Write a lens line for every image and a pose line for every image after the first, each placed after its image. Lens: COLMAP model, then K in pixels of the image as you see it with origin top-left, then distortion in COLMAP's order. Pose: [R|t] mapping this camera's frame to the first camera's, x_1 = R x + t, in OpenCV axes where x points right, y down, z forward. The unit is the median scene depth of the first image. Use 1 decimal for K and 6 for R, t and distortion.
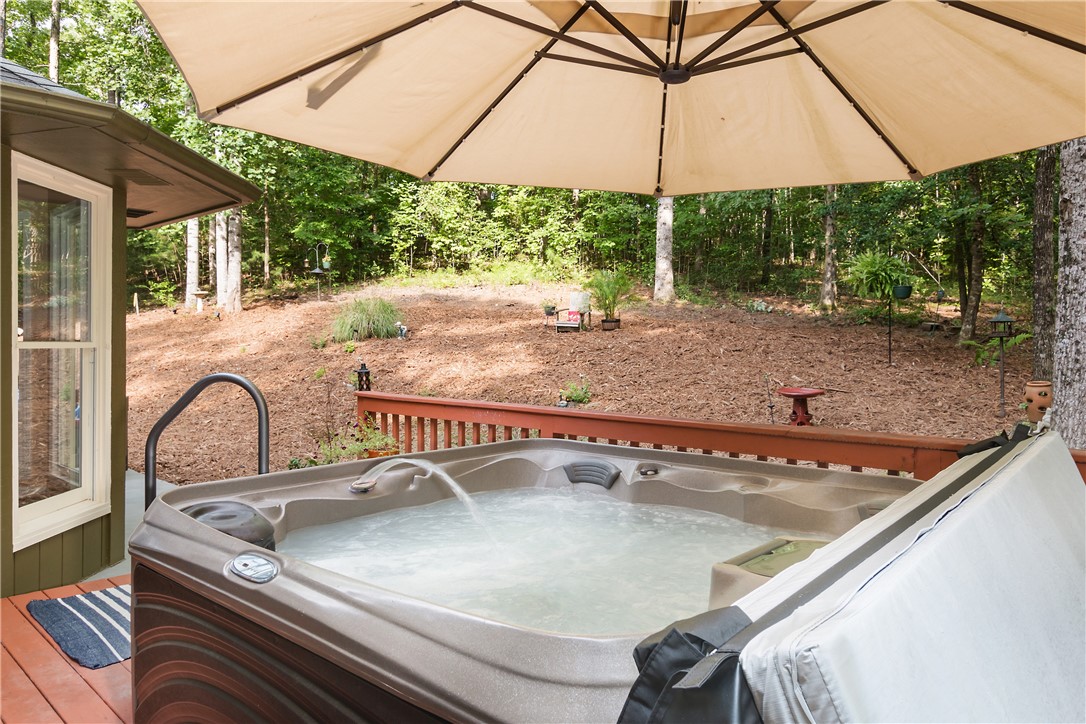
lens RADIAL K [[736.8, 0, 543.0], [0, 736.8, 362.0], [0, 0, 1]] dist [-0.002861, 0.000504]
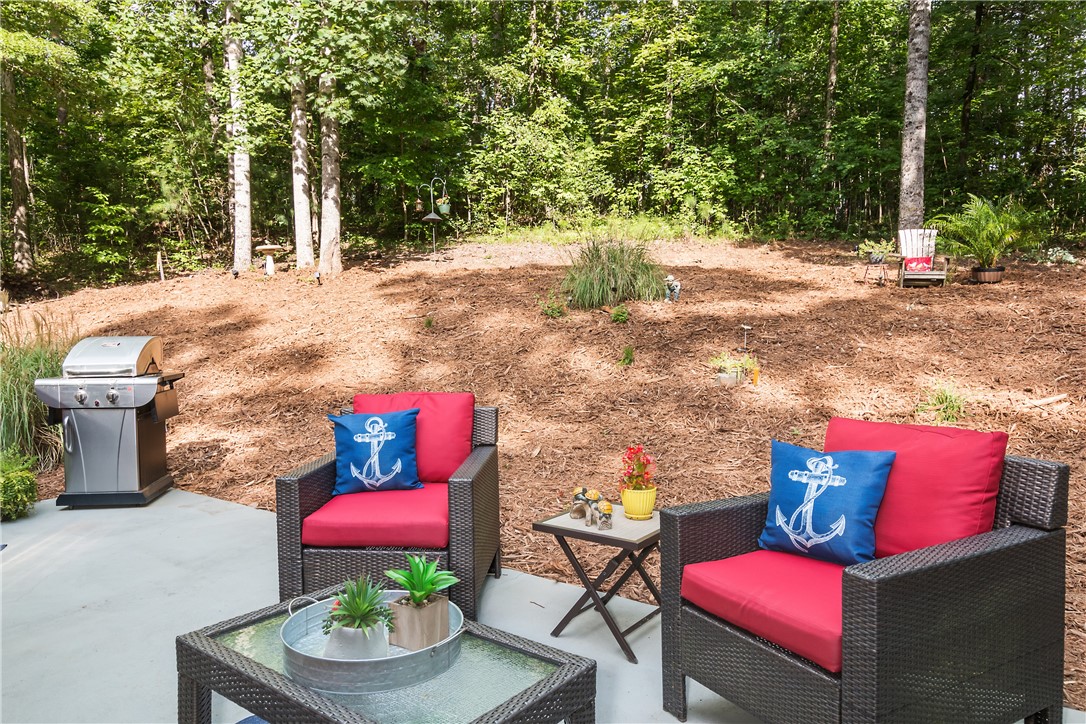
lens RADIAL K [[736.8, 0, 543.0], [0, 736.8, 362.0], [0, 0, 1]] dist [-0.002861, 0.000504]
pose [[0.990332, -0.027365, 0.135993, -0.255952], [0.024490, 0.999441, 0.022769, 0.003187], [-0.136540, -0.019219, 0.990448, 0.233795]]
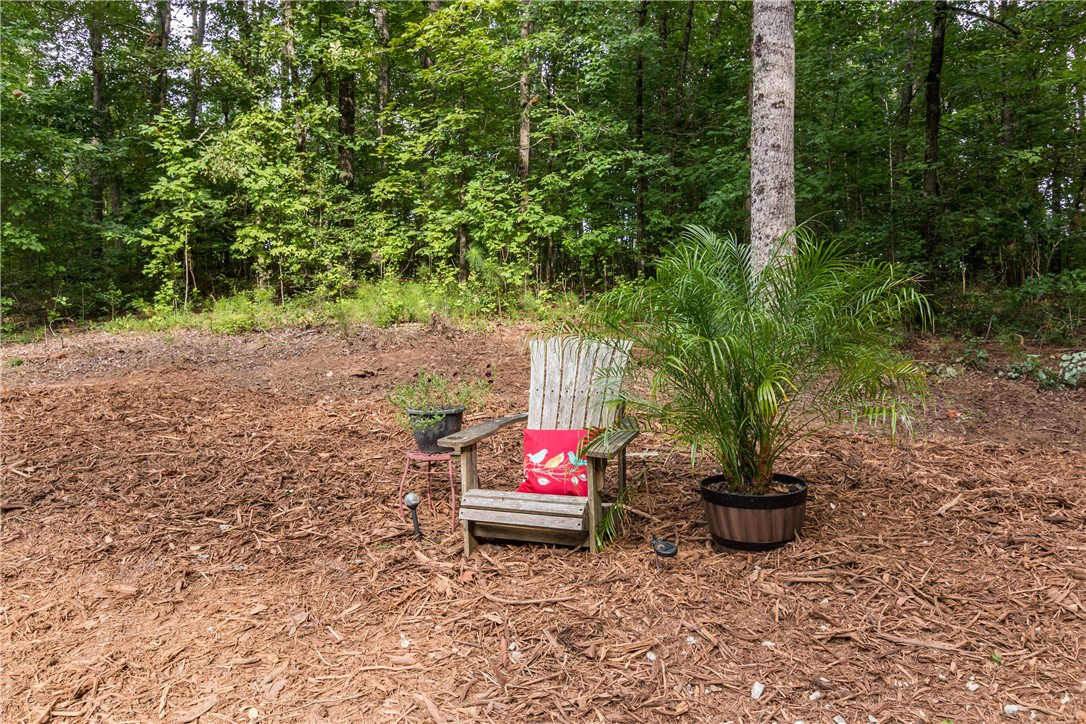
lens RADIAL K [[775.1, 0, 543.0], [0, 775.1, 362.0], [0, 0, 1]] dist [0.003923, 0.000672]
pose [[0.997112, -0.017329, 0.073940, 0.015318], [0.021811, 0.997945, -0.060251, -0.047440], [-0.072744, 0.061689, 0.995441, 0.494058]]
